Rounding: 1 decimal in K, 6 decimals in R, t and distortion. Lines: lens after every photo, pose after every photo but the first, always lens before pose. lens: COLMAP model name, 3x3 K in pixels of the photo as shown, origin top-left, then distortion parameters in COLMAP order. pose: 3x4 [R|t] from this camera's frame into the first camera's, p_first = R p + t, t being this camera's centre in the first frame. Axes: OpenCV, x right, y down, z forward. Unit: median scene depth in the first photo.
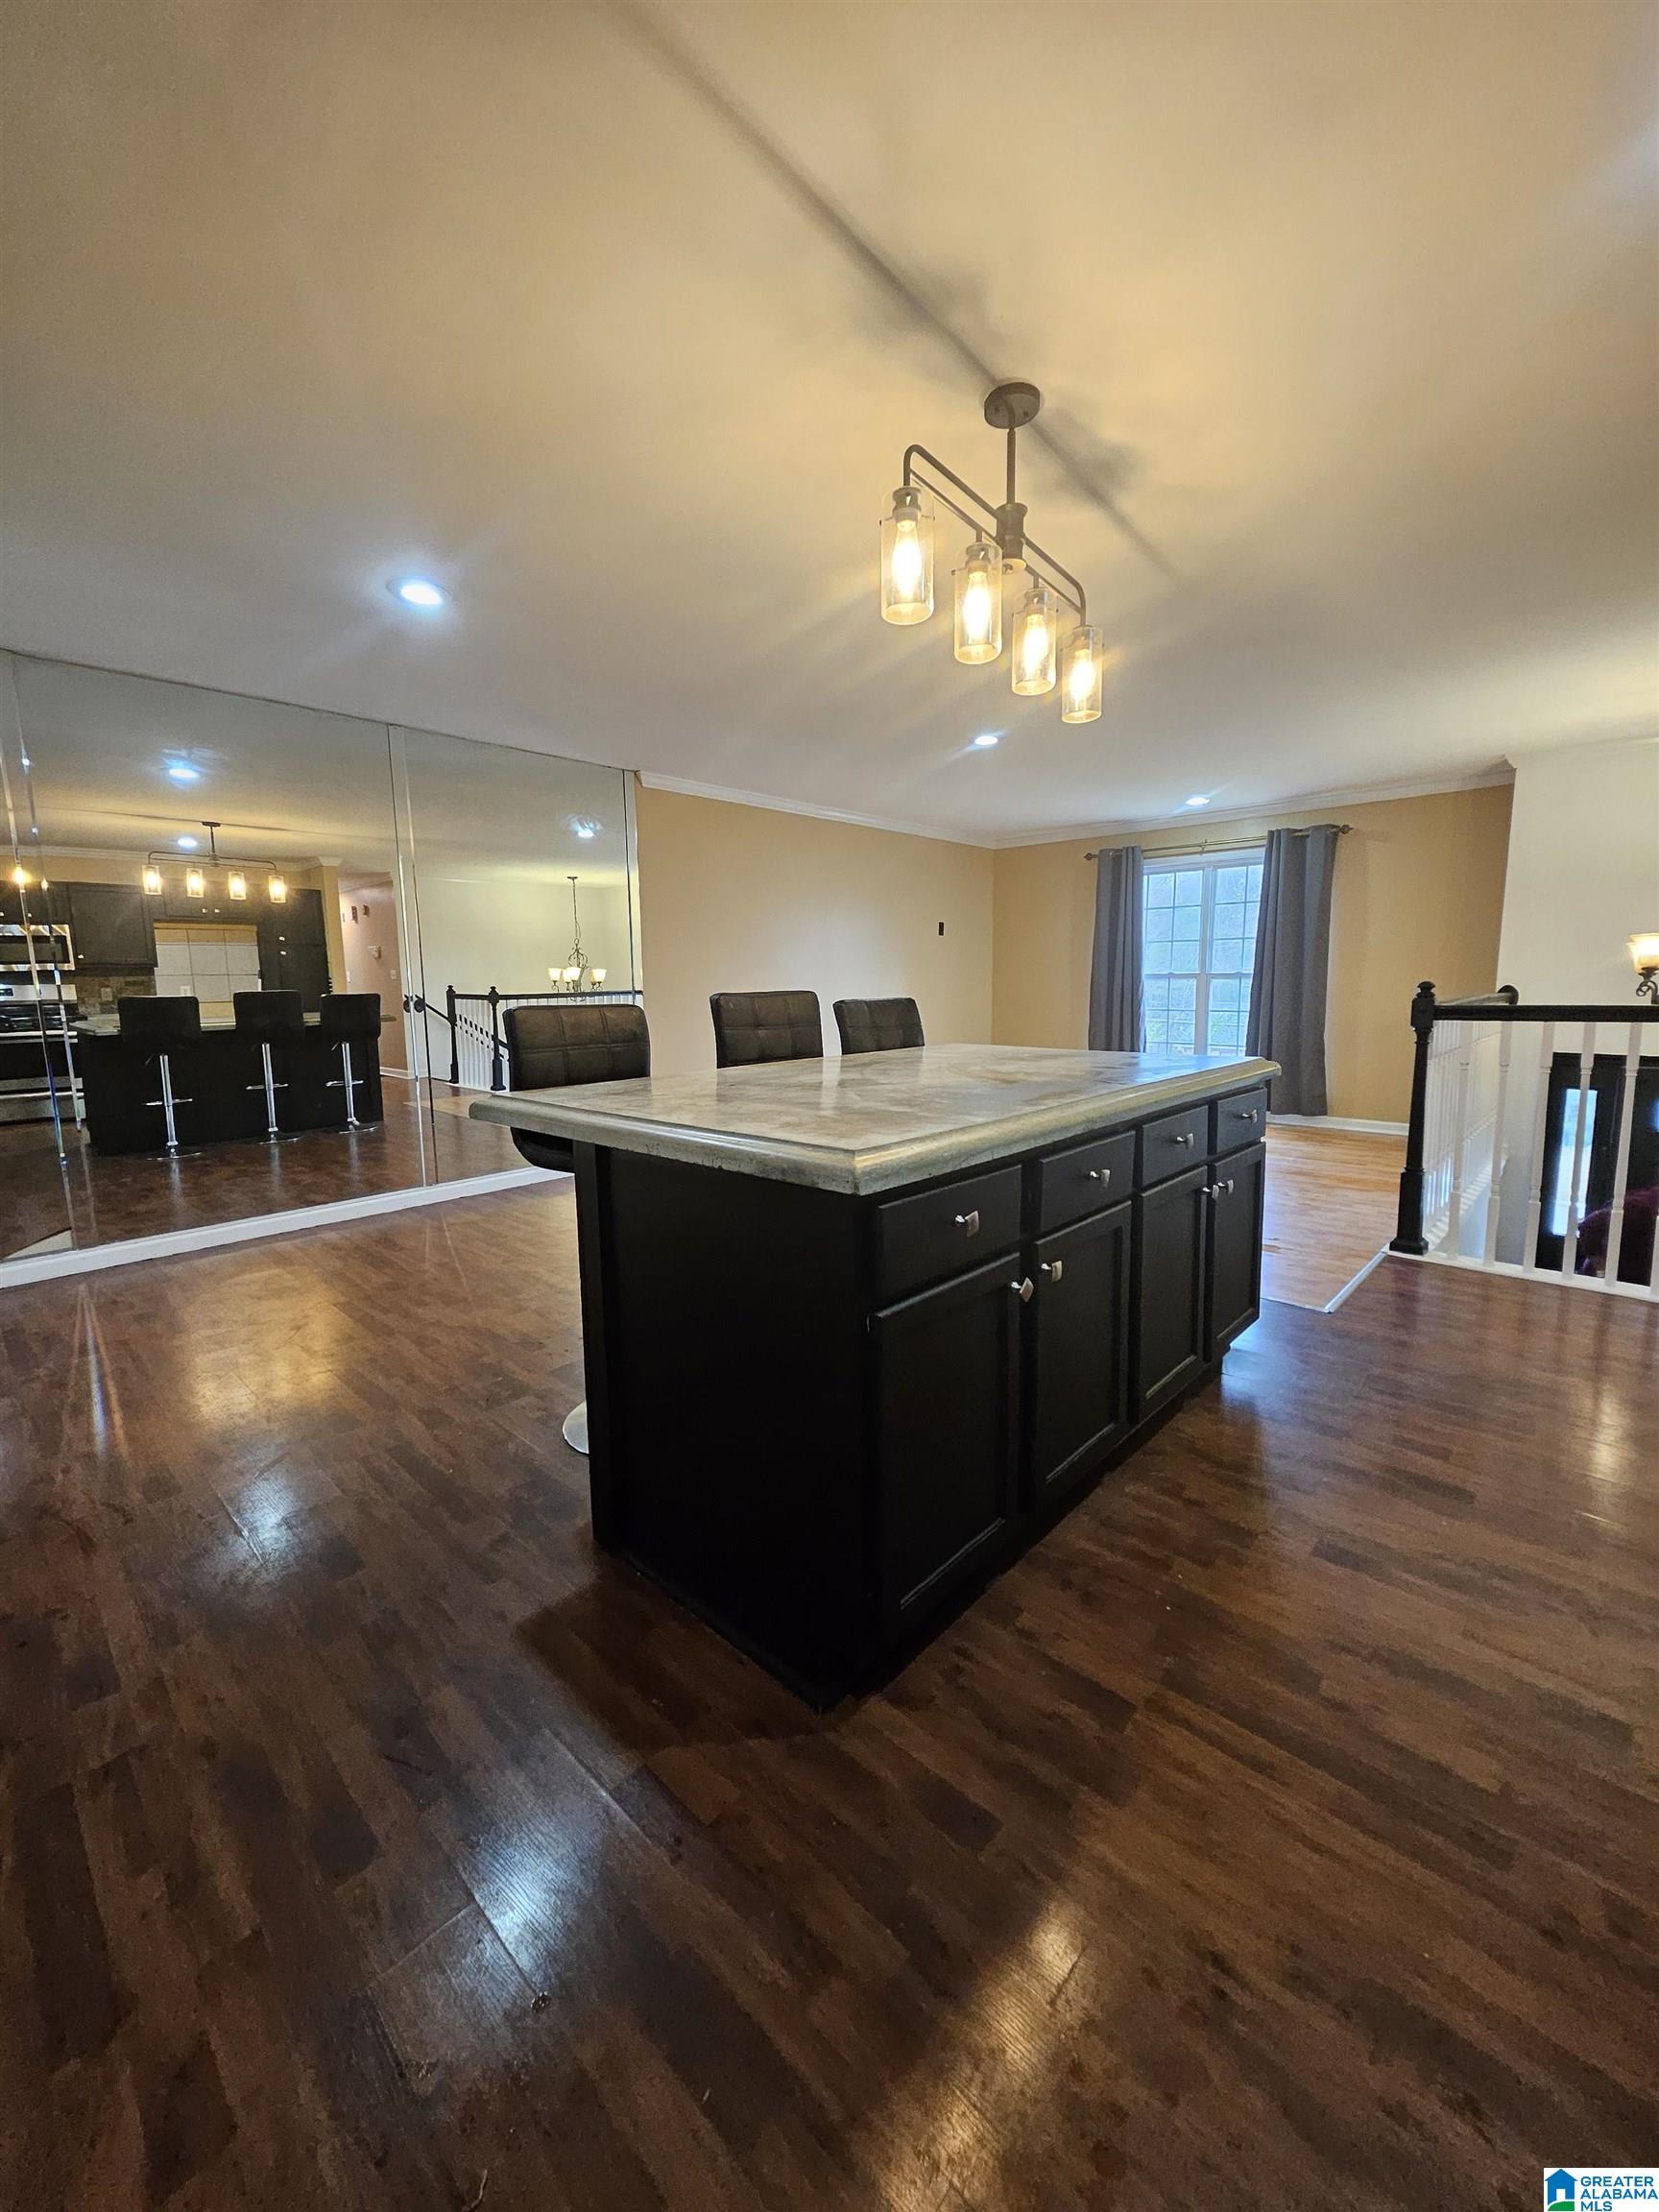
lens RADIAL K [[871.5, 0, 822.1], [0, 871.5, 1093.0], [0, 0, 1]] dist [0.002881, 0.000302]
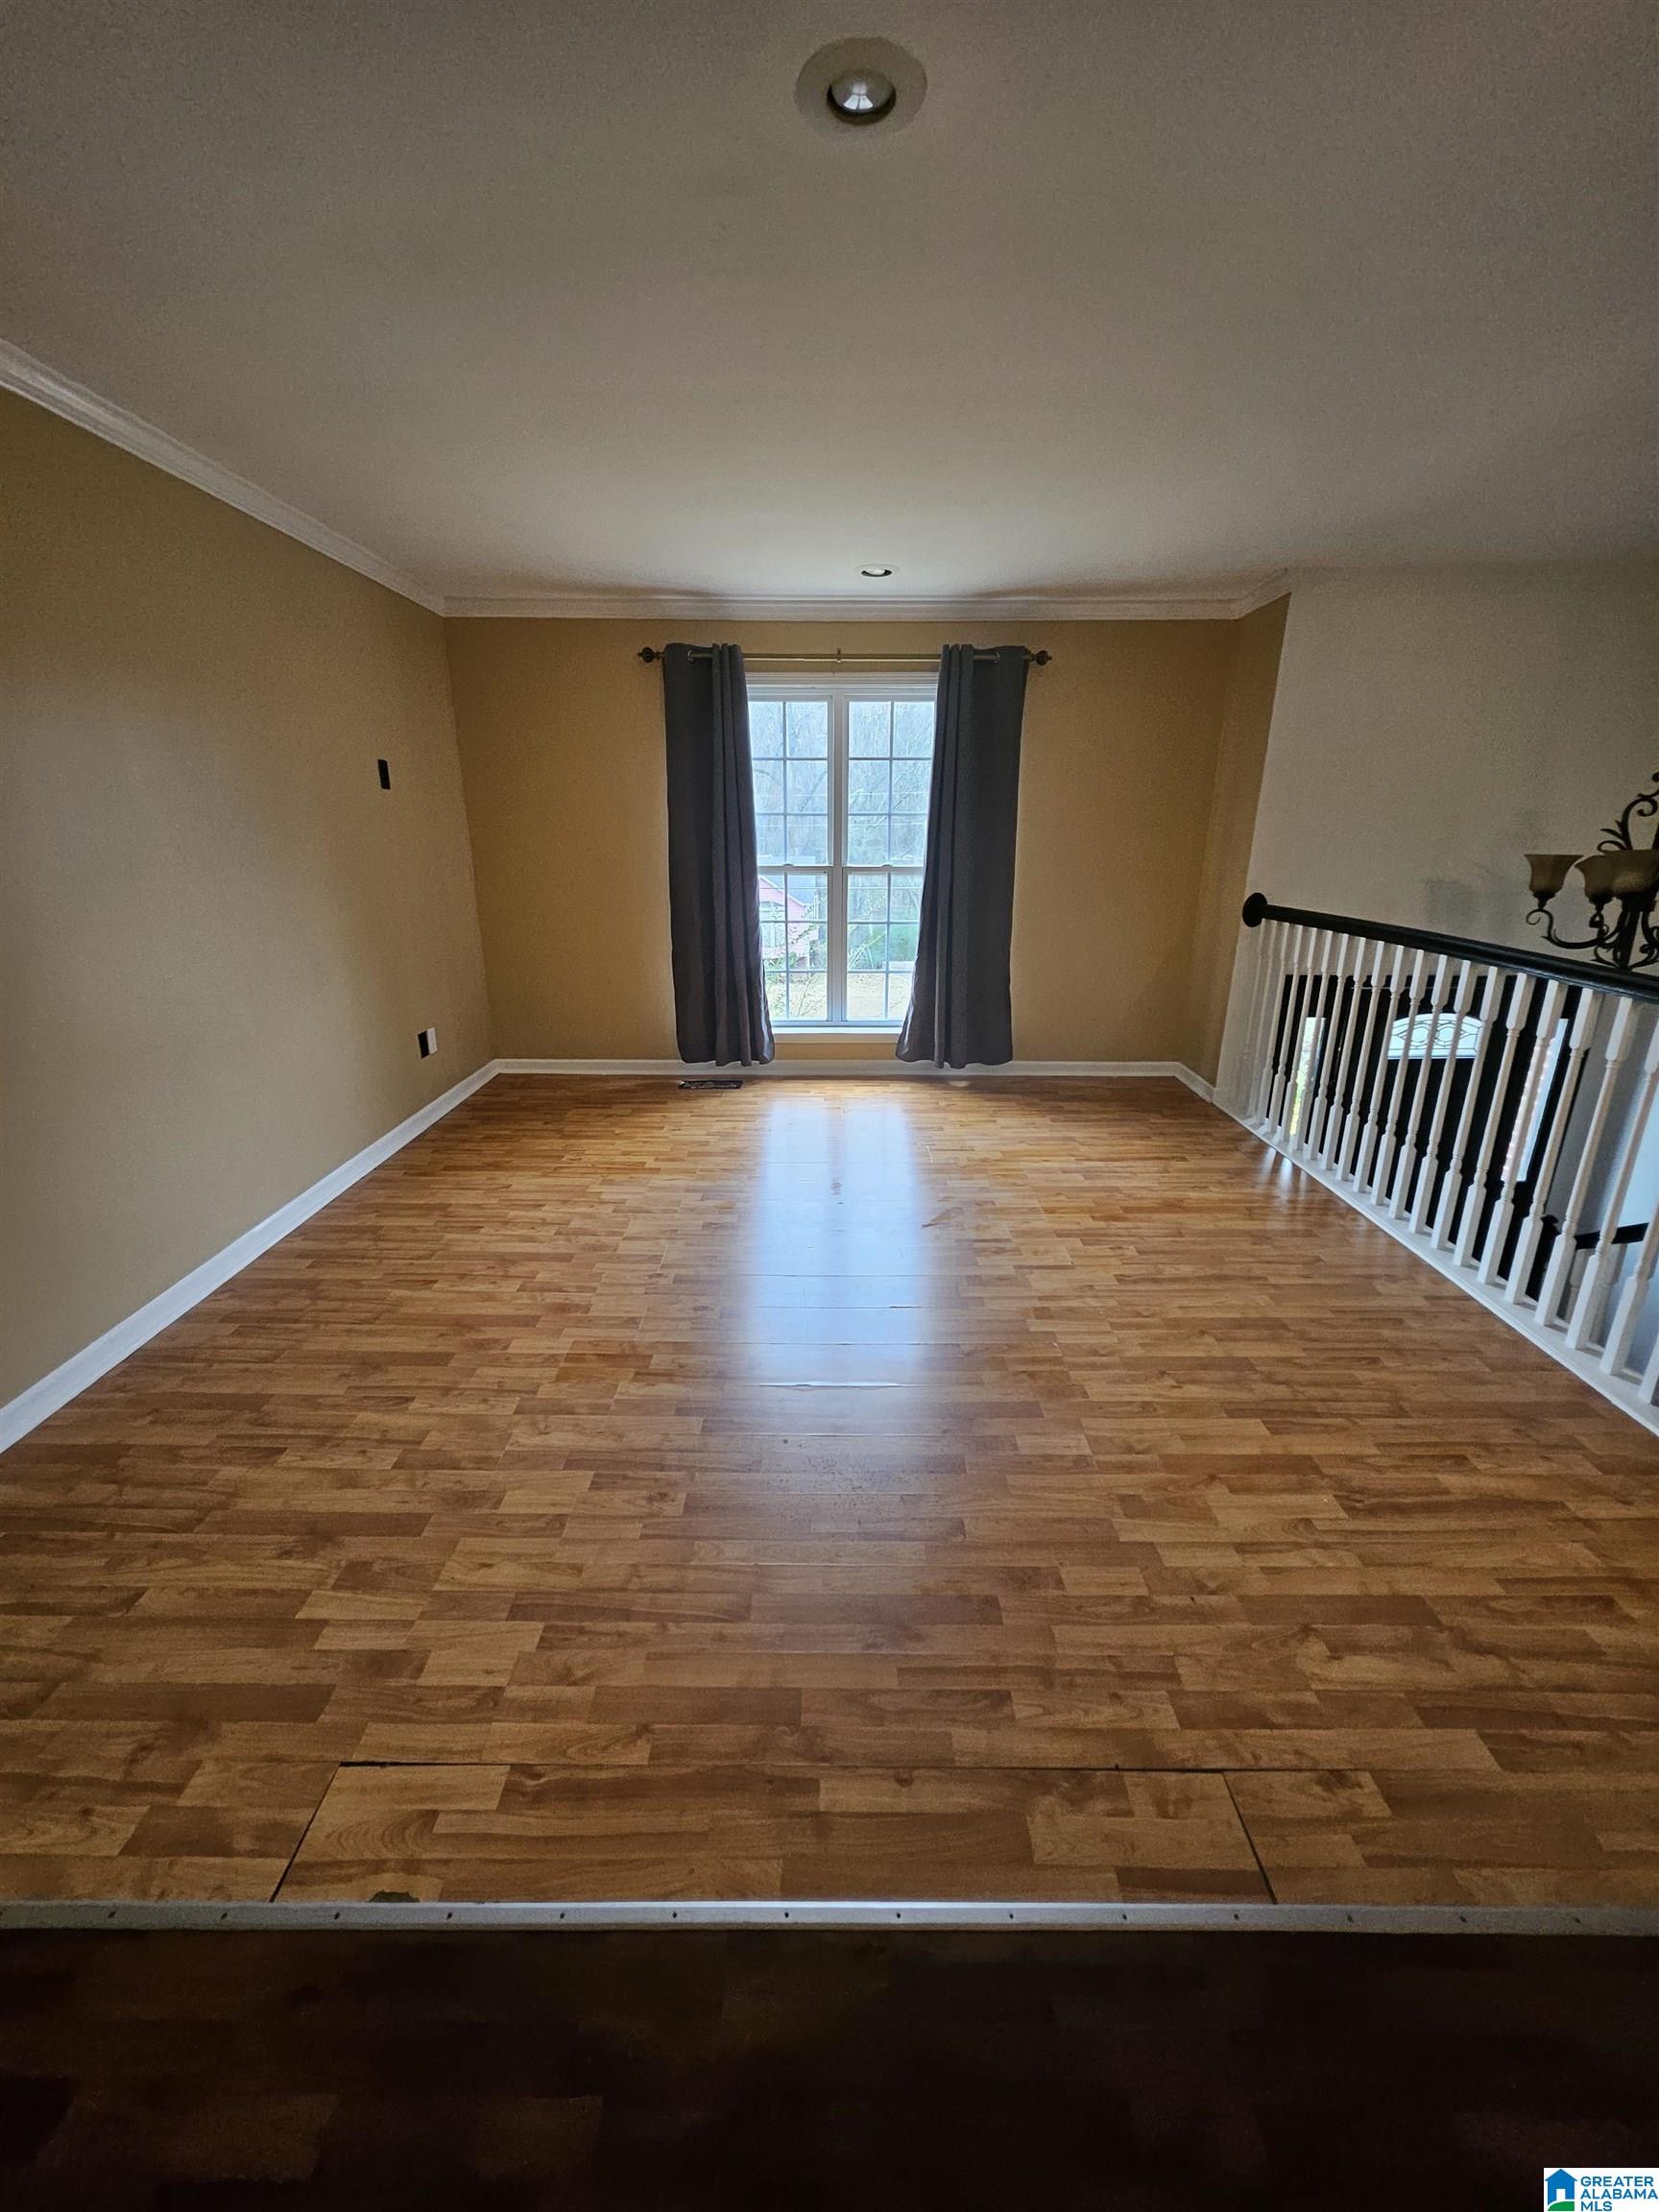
lens RADIAL K [[873.4, 0, 827.1], [0, 873.4, 1101.1], [0, 0, 1]] dist [0.001678, 0.000067]
pose [[0.723909, -0.202277, 0.659575, -0.065782], [0.080923, 0.974348, 0.209994, -0.141011], [-0.685133, -0.098642, 0.721708, 0.693366]]
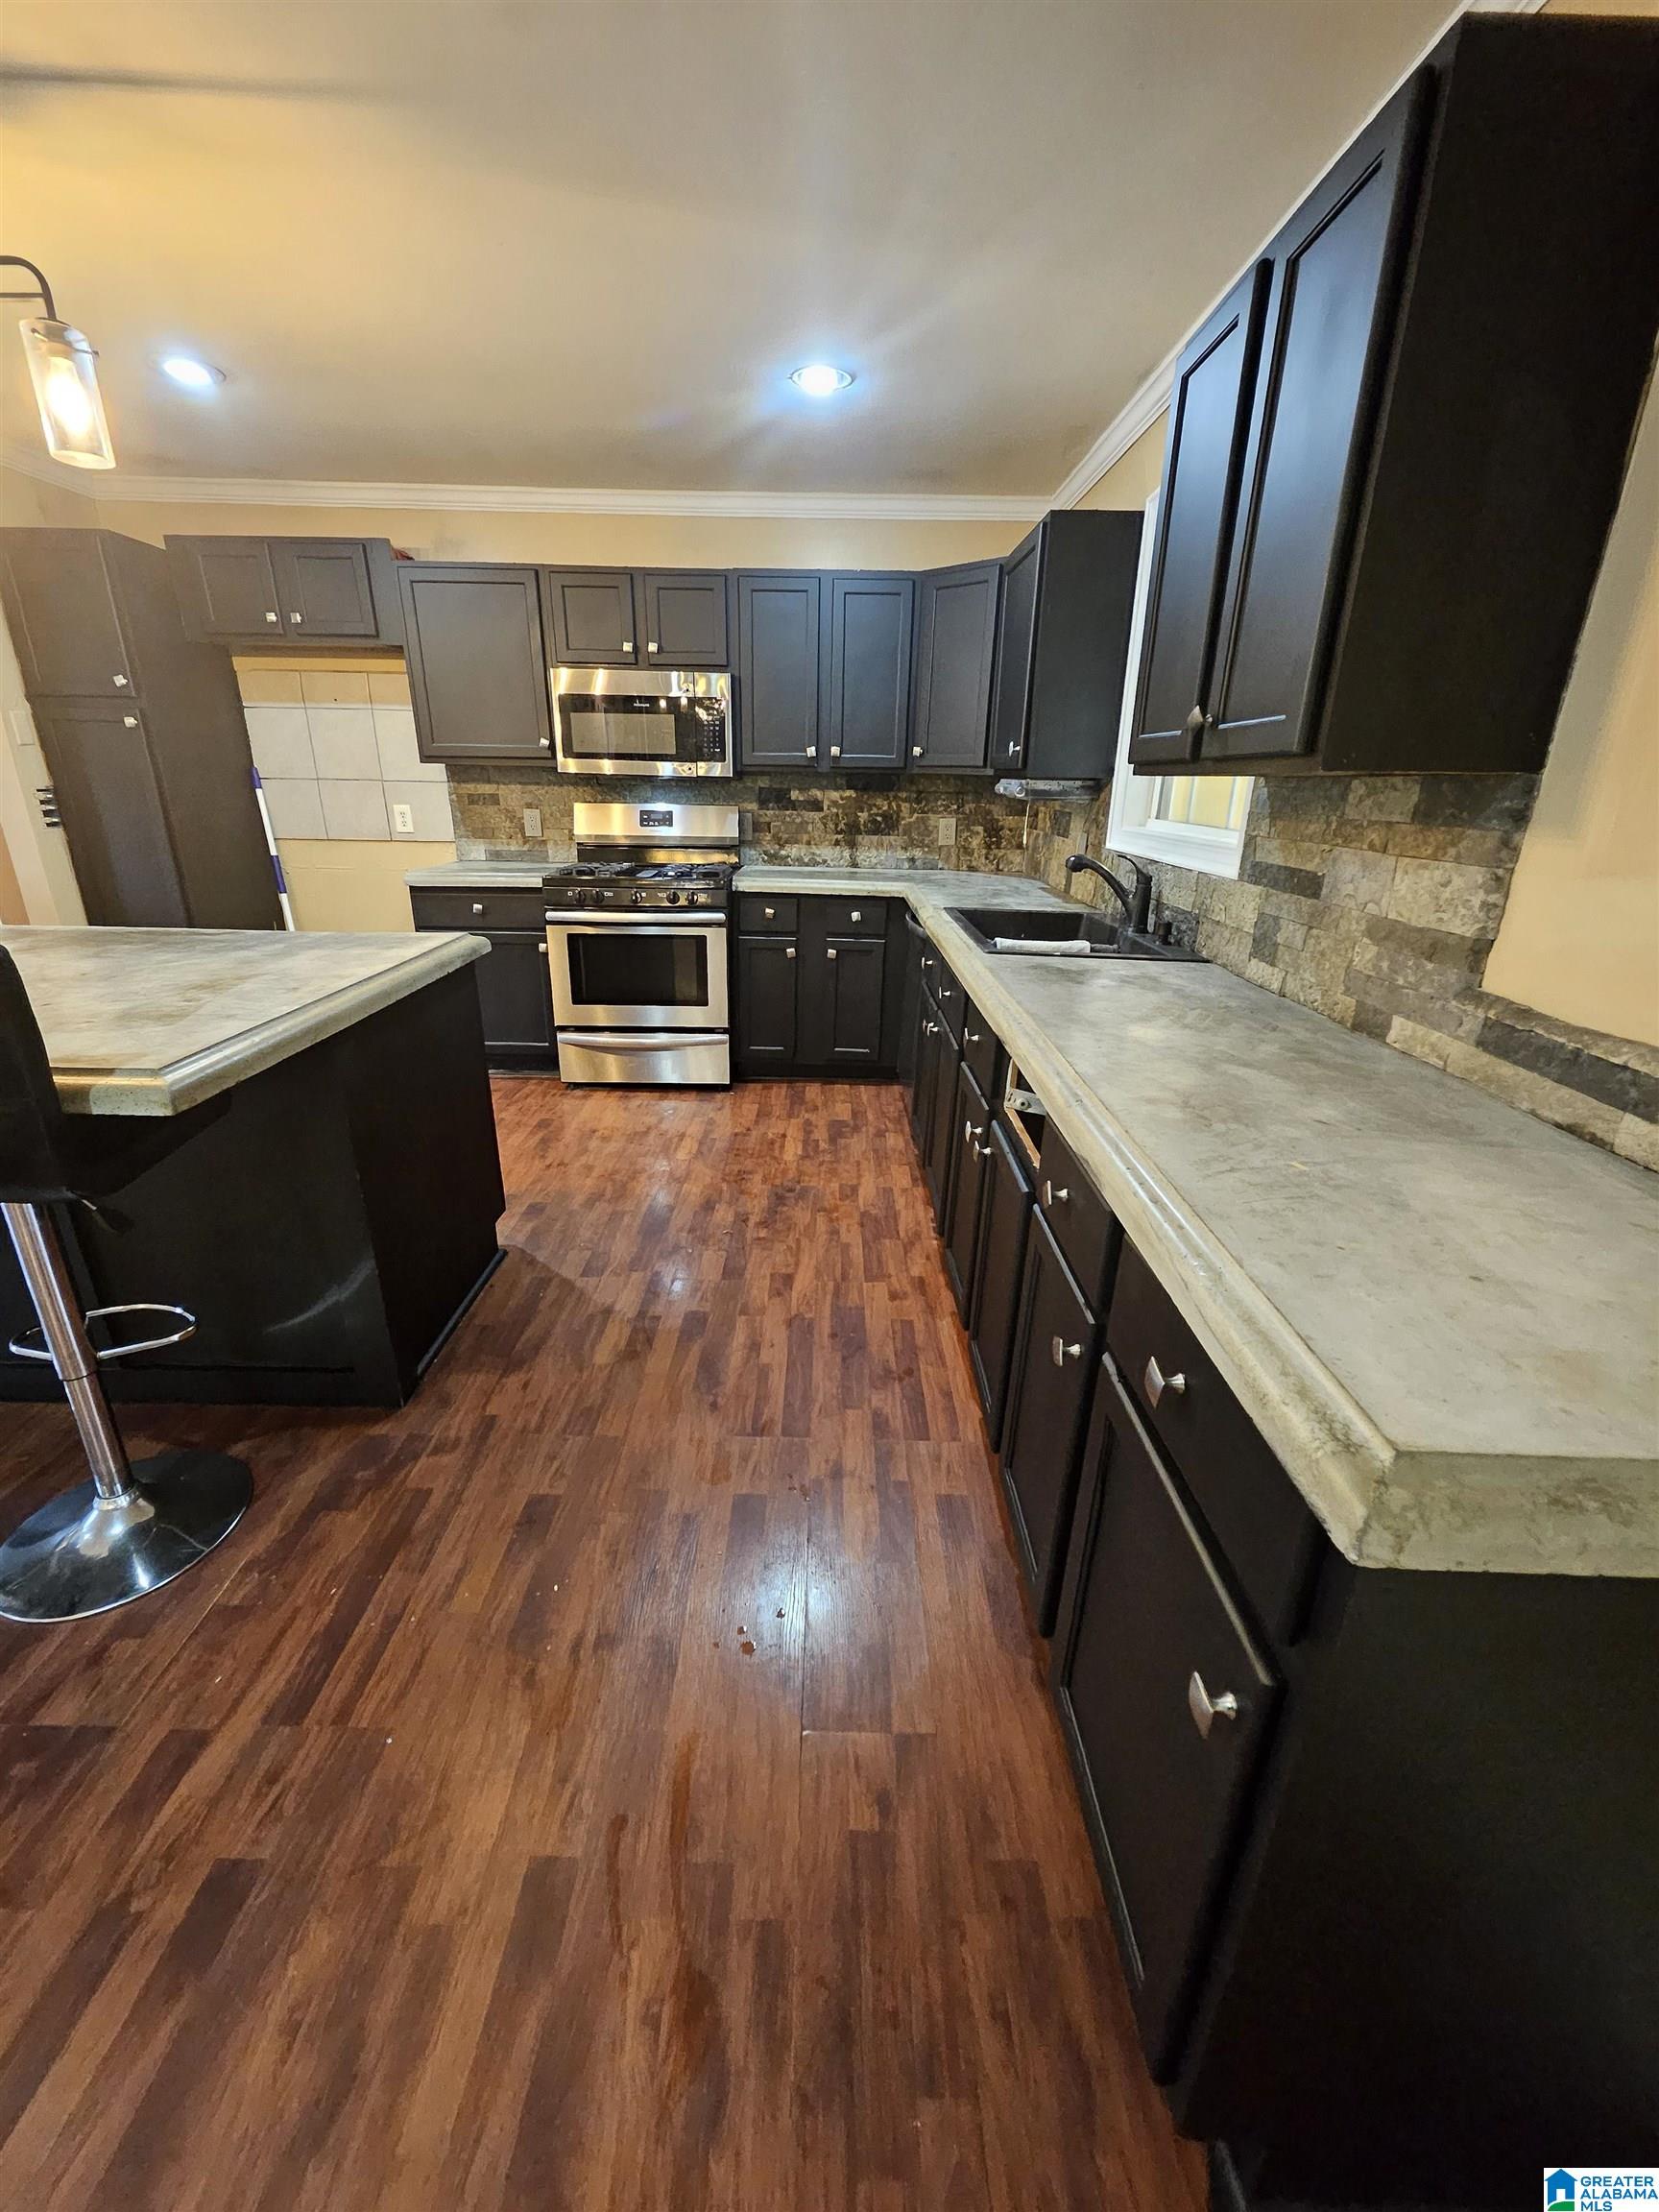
lens RADIAL K [[871.5, 0, 822.1], [0, 871.5, 1093.0], [0, 0, 1]] dist [0.002881, 0.000302]
pose [[-0.678916, -0.247035, 0.691409, -0.435094], [0.089753, 0.906711, 0.412092, -0.075948], [-0.728710, 0.341832, -0.593408, 0.398169]]
